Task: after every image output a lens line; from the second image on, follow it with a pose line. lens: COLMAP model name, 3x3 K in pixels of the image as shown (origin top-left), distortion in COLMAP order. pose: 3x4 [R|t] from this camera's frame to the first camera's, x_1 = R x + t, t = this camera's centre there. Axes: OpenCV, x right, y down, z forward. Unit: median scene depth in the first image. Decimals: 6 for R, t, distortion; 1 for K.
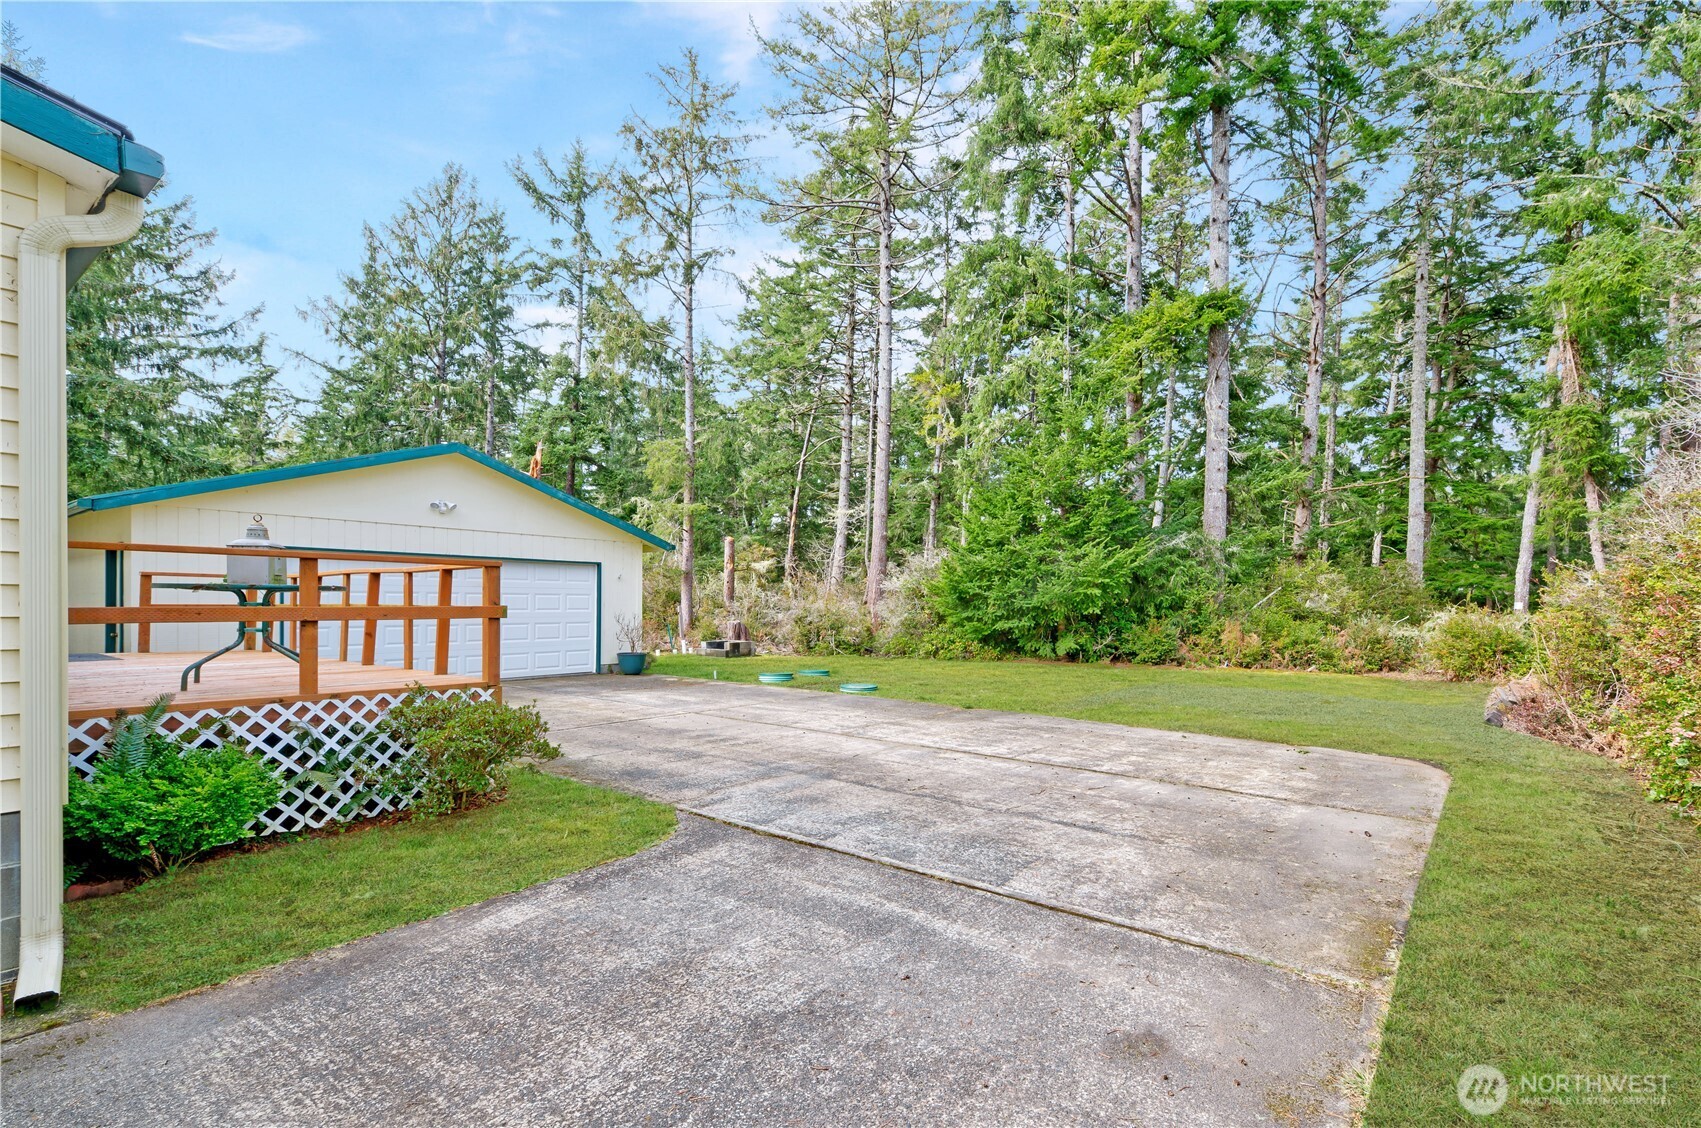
lens RADIAL K [[714.9, 0, 861.2], [0, 714.9, 596.4], [0, 0, 1]] dist [0.000610, -0.000811]
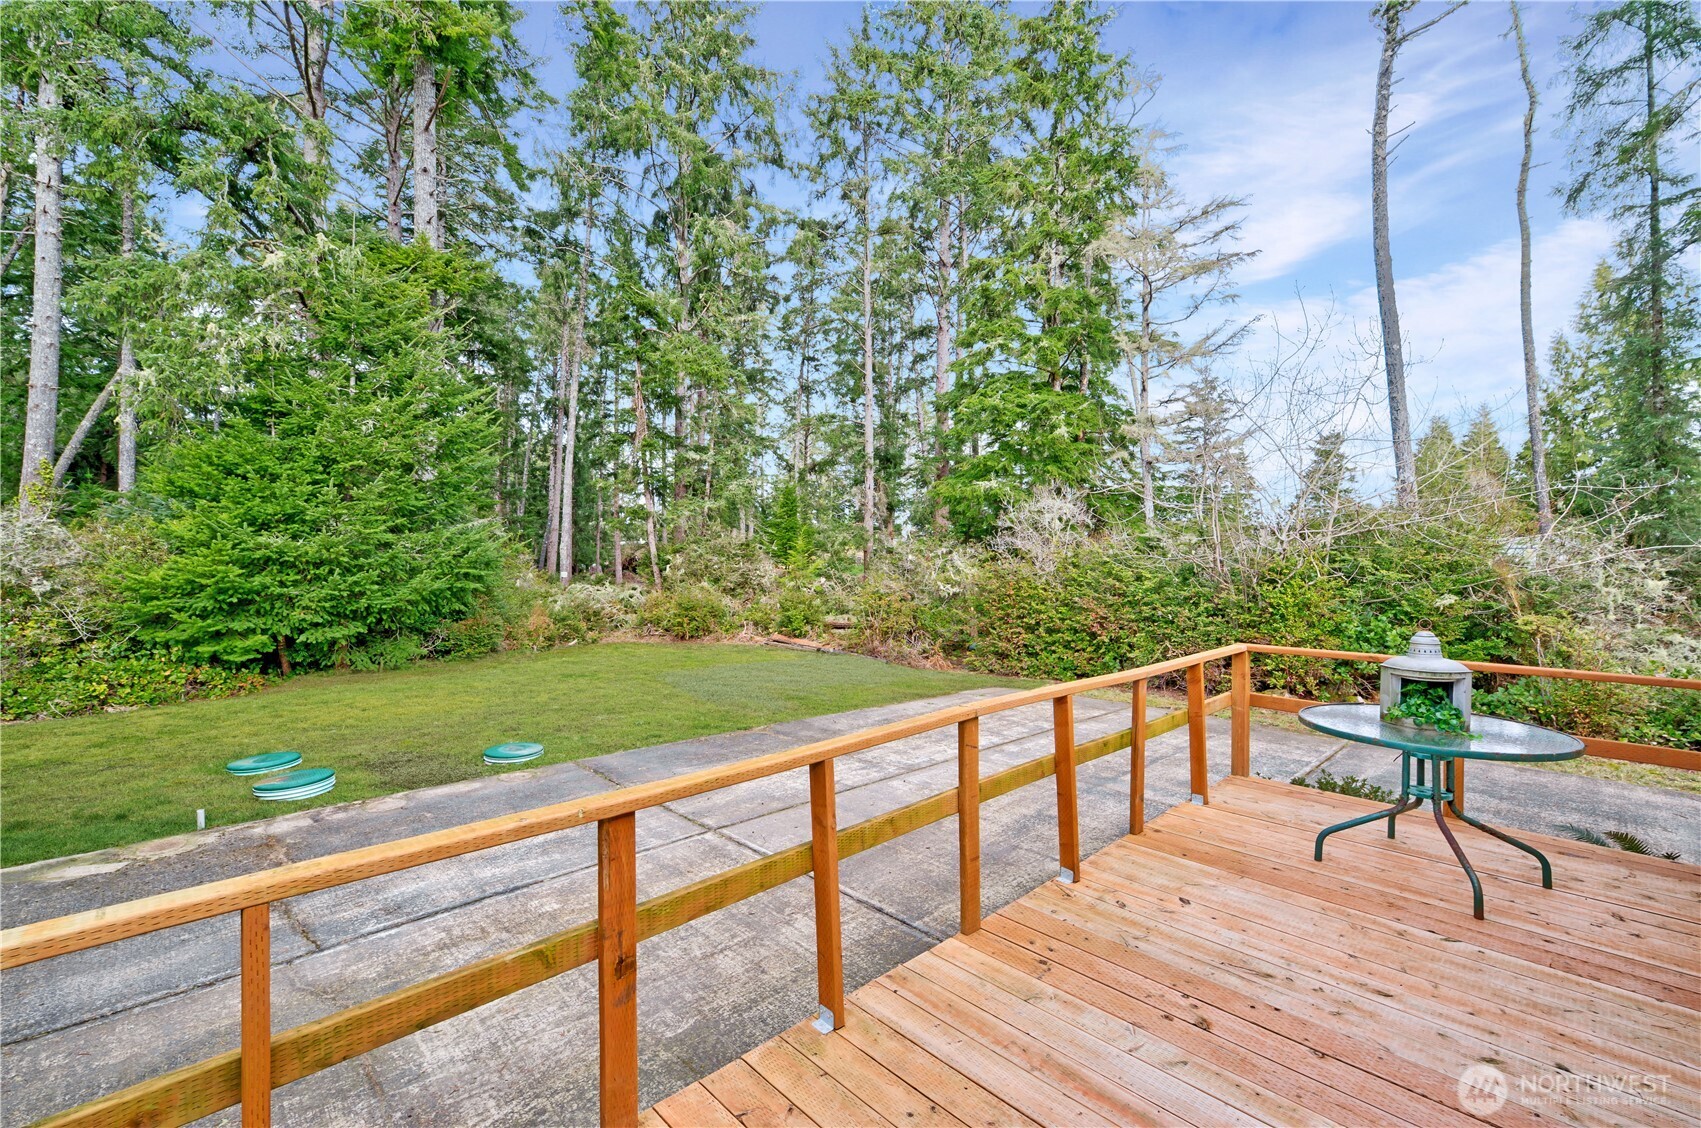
lens RADIAL K [[728.4, 0, 850.5], [0, 728.4, 564.0], [0, 0, 1]] dist [-0.000495, -0.000165]
pose [[0.180745, -0.017236, 0.983379, -0.148905], [0.000556, 0.999848, 0.017422, -0.015132], [-0.983530, -0.002602, 0.180727, 0.127413]]
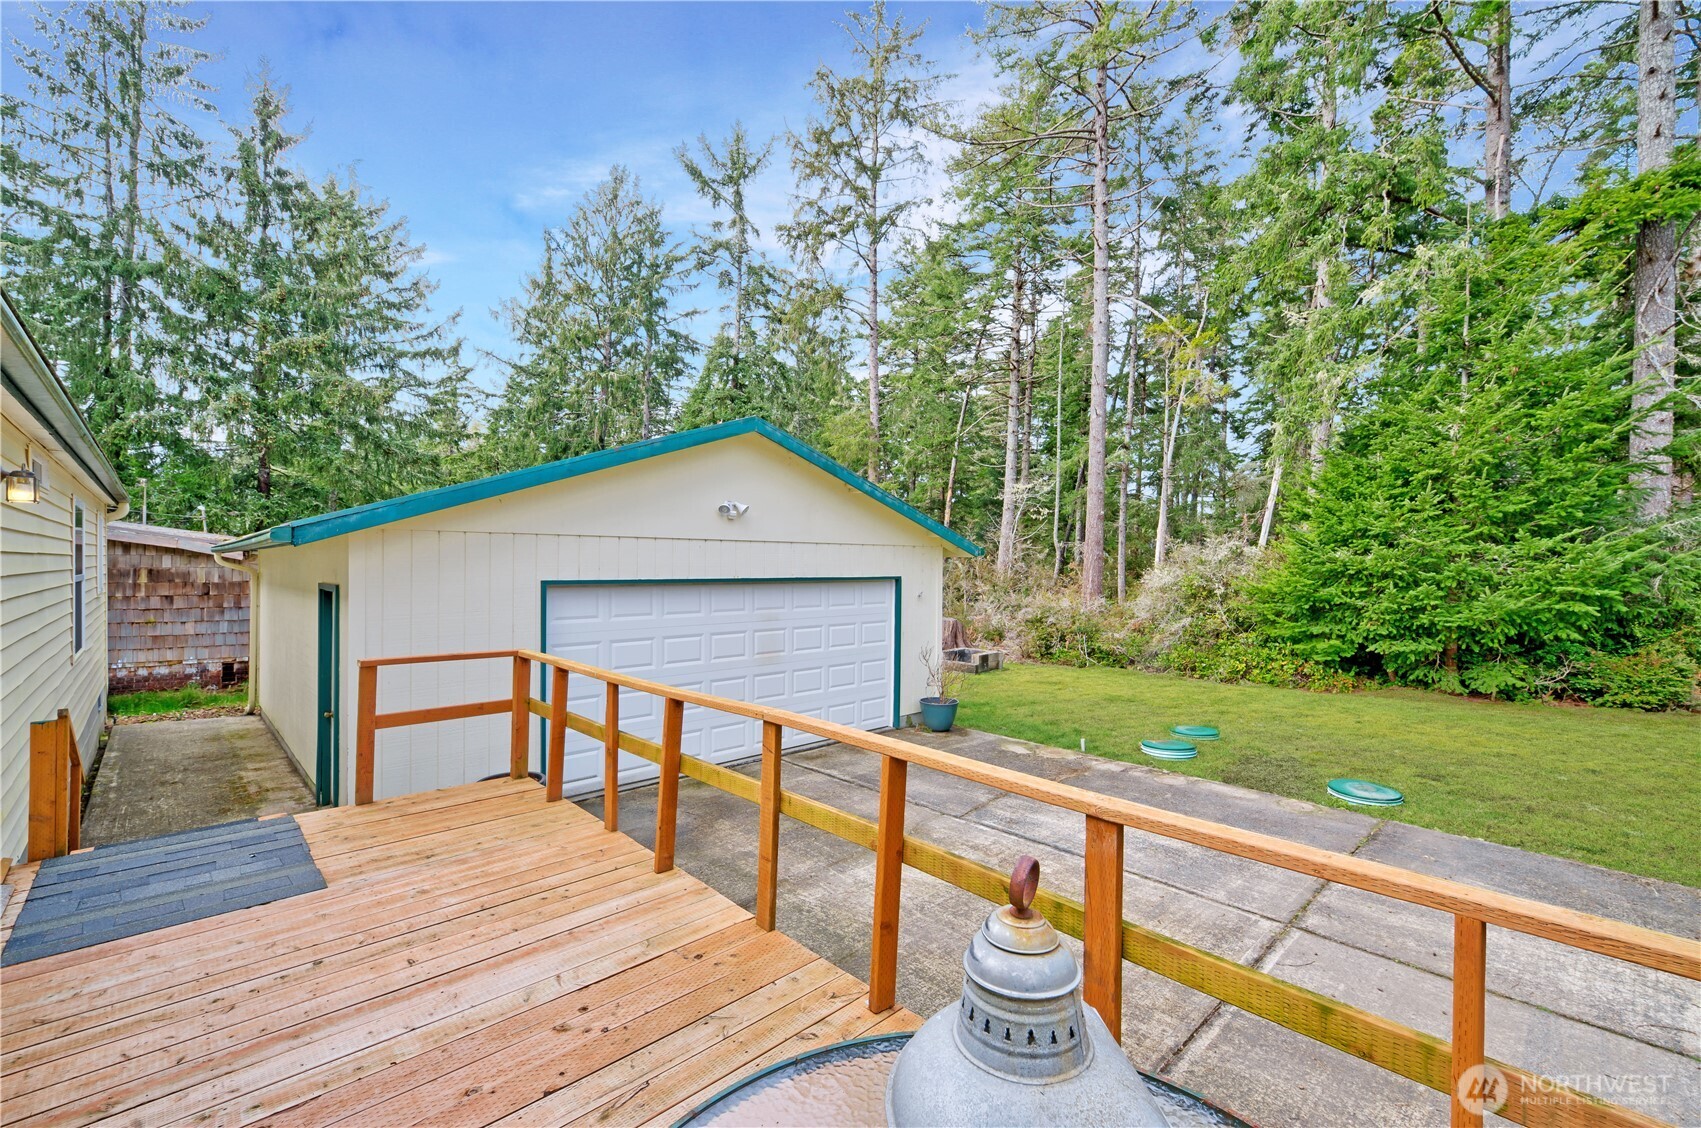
lens RADIAL K [[709.5, 0, 850.5], [0, 709.5, 564.0], [0, 0, 1]] dist [-0.001954, -0.000275]
pose [[0.981917, -0.002103, -0.189301, -0.070604], [0.001135, 0.999986, -0.005224, -0.014383], [0.189310, 0.004915, 0.981905, 0.070925]]
